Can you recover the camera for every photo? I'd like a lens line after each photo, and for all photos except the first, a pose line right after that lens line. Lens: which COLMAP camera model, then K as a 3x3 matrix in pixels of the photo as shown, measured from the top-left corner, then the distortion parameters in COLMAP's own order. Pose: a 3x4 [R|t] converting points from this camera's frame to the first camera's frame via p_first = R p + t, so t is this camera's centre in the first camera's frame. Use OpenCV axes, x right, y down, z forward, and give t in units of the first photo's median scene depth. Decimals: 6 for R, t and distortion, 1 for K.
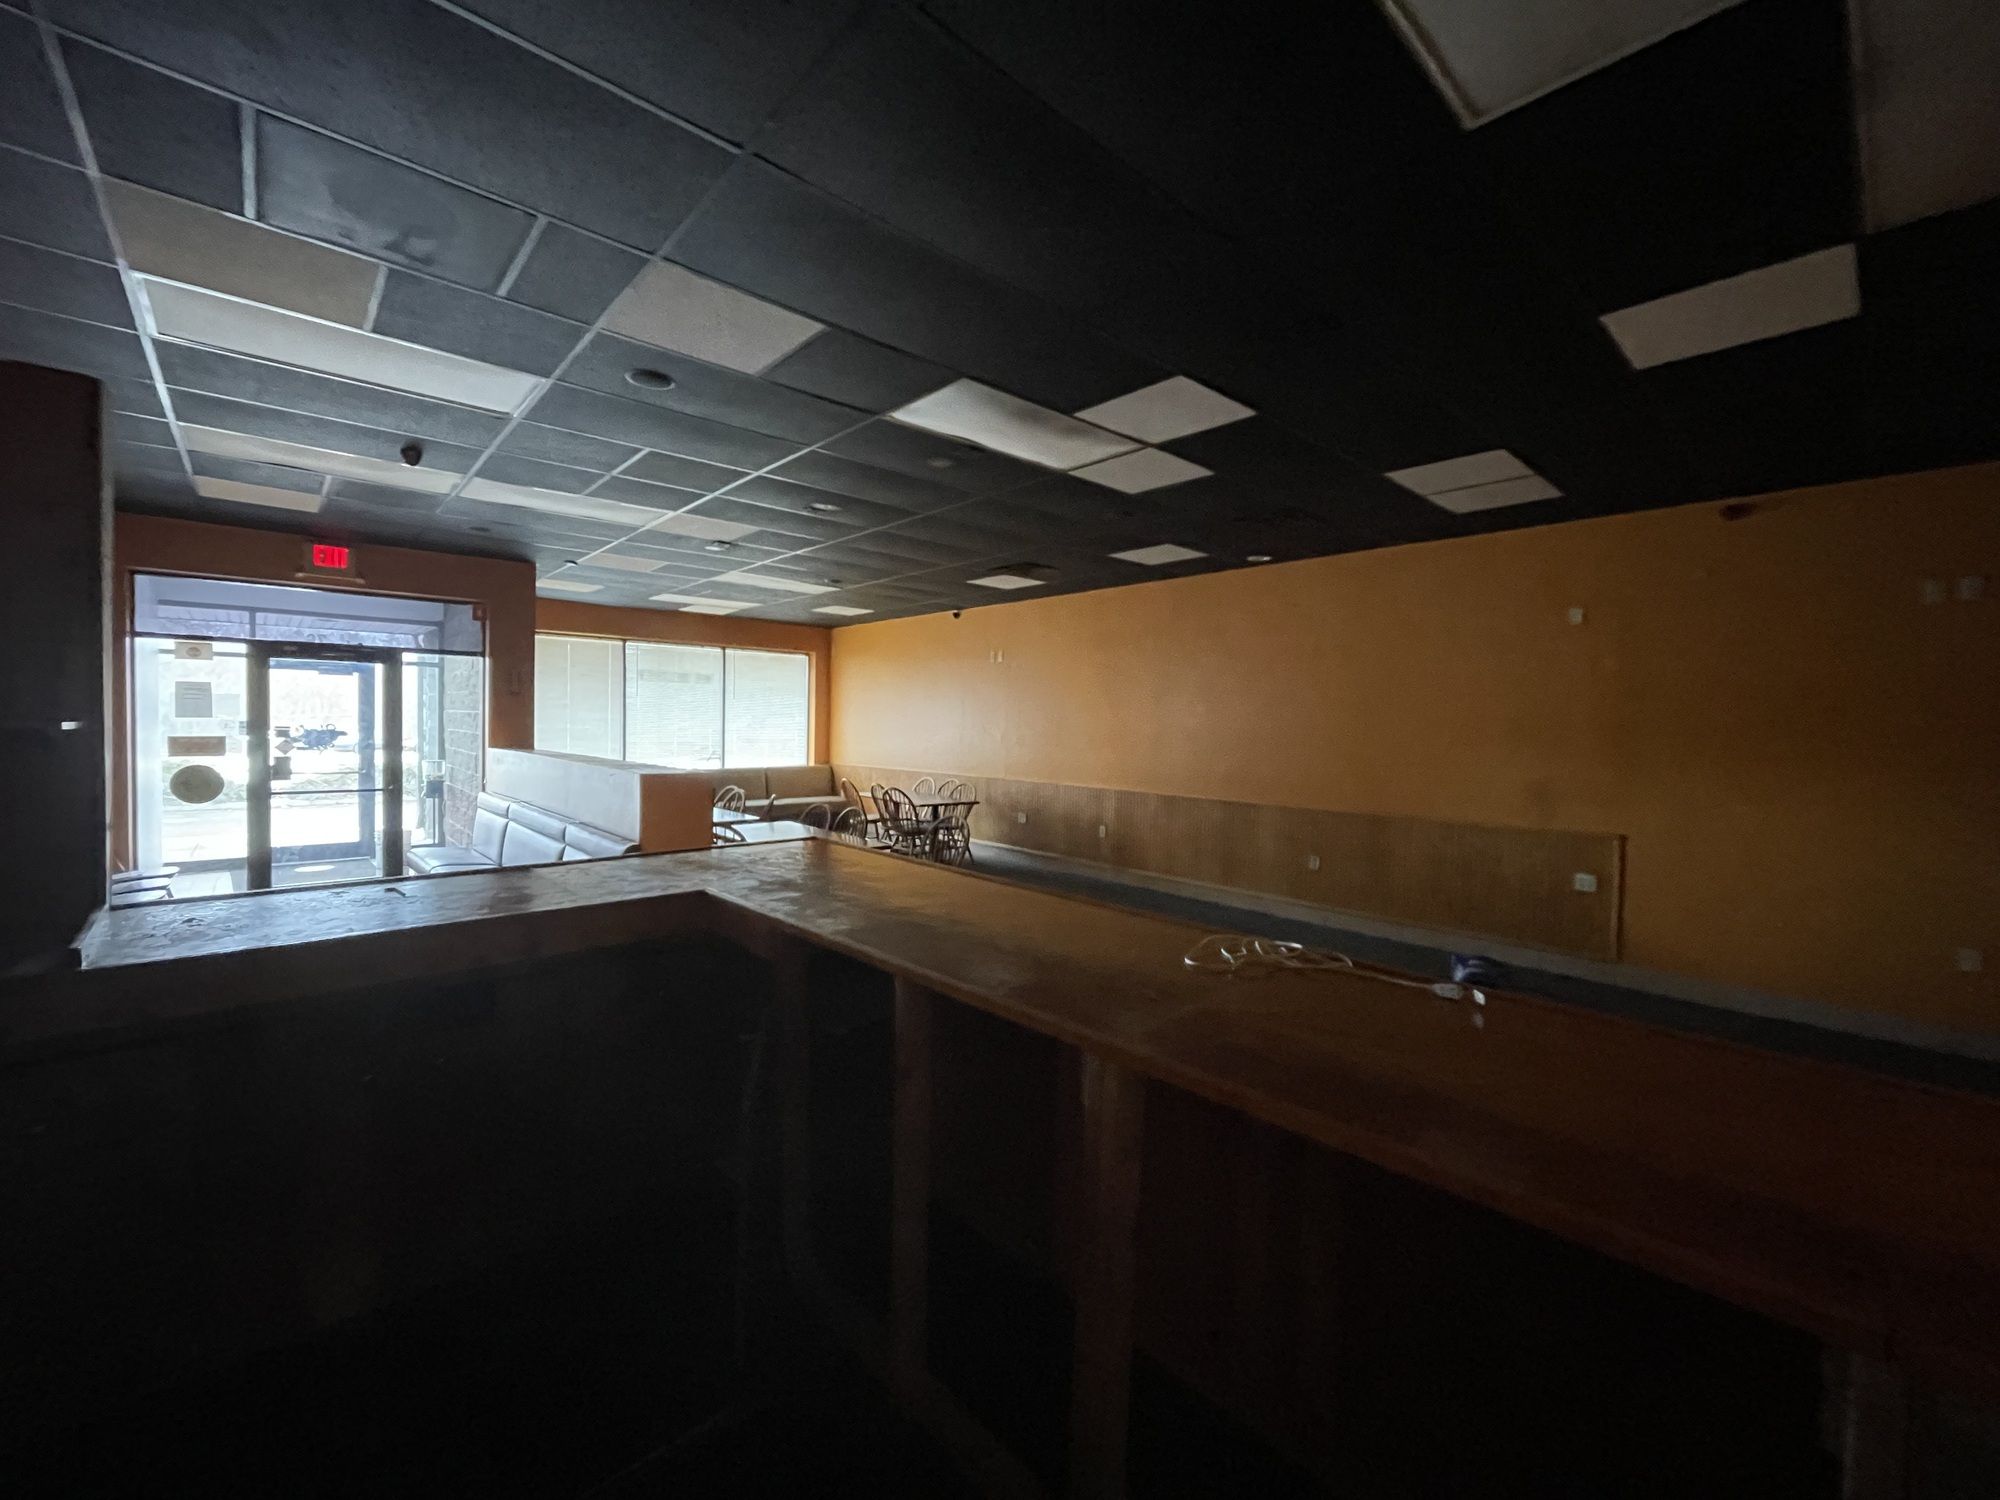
lens RADIAL K [[808.6, 0, 987.5], [0, 808.6, 738.0], [0, 0, 1]] dist [-0.000170, 0.000031]
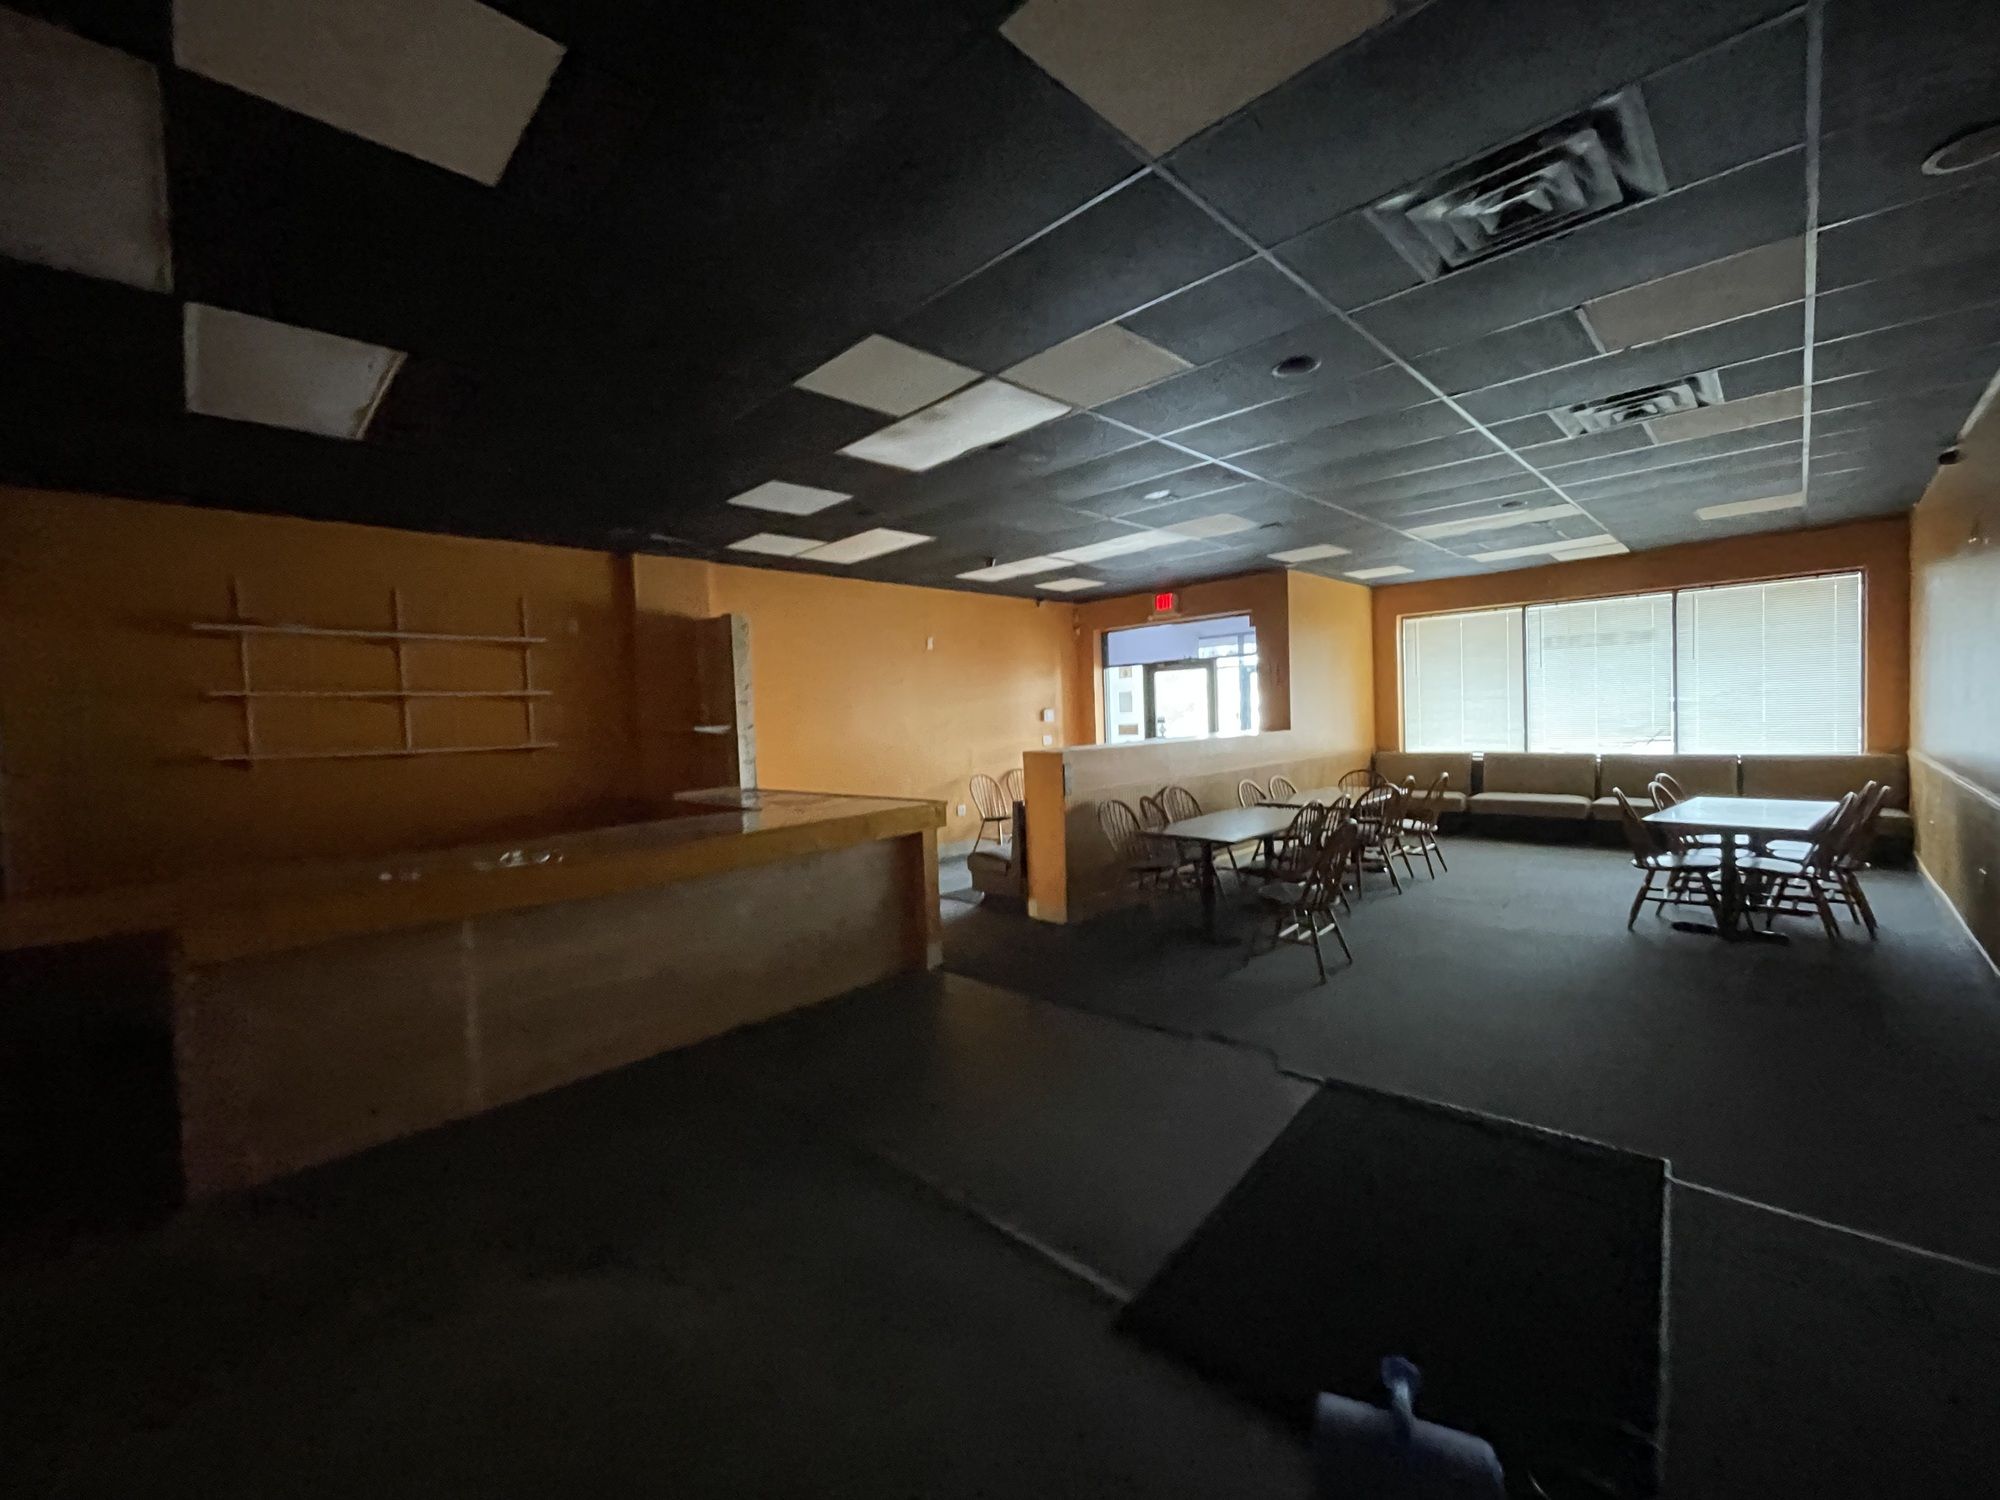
lens RADIAL K [[808.6, 0, 989.4], [0, 808.6, 759.0], [0, 0, 1]] dist [-0.000170, 0.000031]
pose [[0.066623, 0.033424, -0.997218, 0.596666], [0.019929, 0.999195, 0.034822, 0.005375], [0.997579, -0.022194, 0.065903, 0.527648]]
